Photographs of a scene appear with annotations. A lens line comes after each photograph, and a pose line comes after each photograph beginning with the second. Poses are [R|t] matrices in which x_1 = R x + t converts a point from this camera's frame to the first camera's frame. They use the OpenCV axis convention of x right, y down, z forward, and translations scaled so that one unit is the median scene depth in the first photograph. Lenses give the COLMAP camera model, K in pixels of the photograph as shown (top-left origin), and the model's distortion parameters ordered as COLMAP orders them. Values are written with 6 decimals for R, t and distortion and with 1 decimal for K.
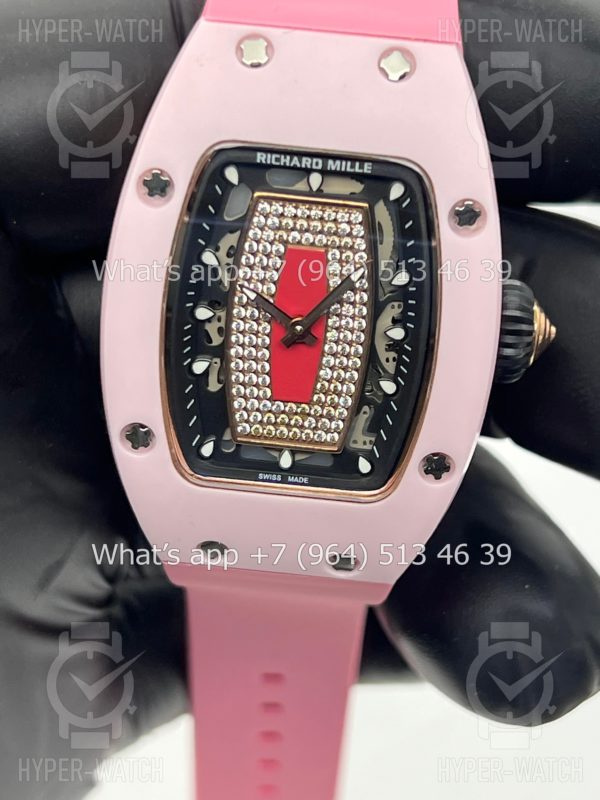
lens RADIAL K [[2014.4, 0, 327.3], [0, 2014.4, 412.5], [0, 0, 1]] dist [0.145068, 0.000000]
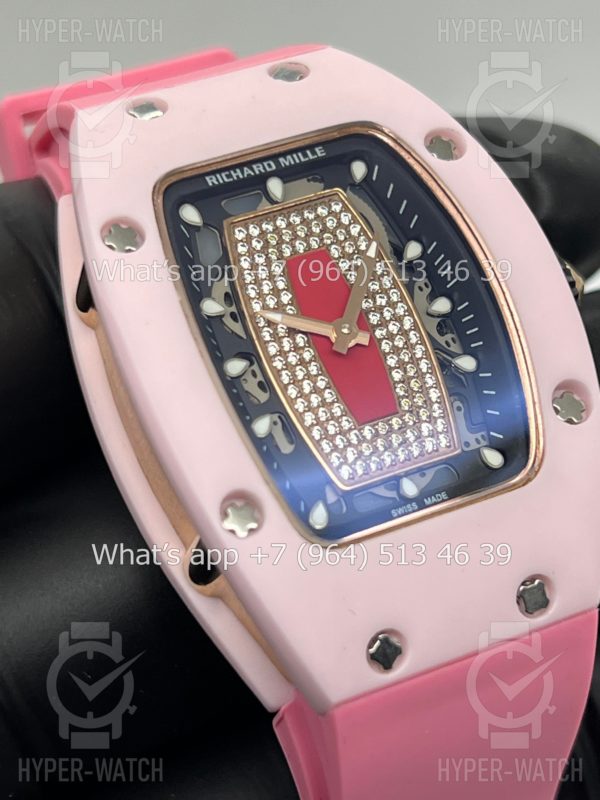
lens RADIAL K [[2014.4, 0, 295.0], [0, 2014.4, 418.4], [0, 0, 1]] dist [0.145068, 0.000000]
pose [[0.850857, -0.361902, 0.380881, -0.362295], [0.519761, 0.685700, -0.509571, 0.397833], [-0.076755, 0.631539, 0.771535, 0.376542]]
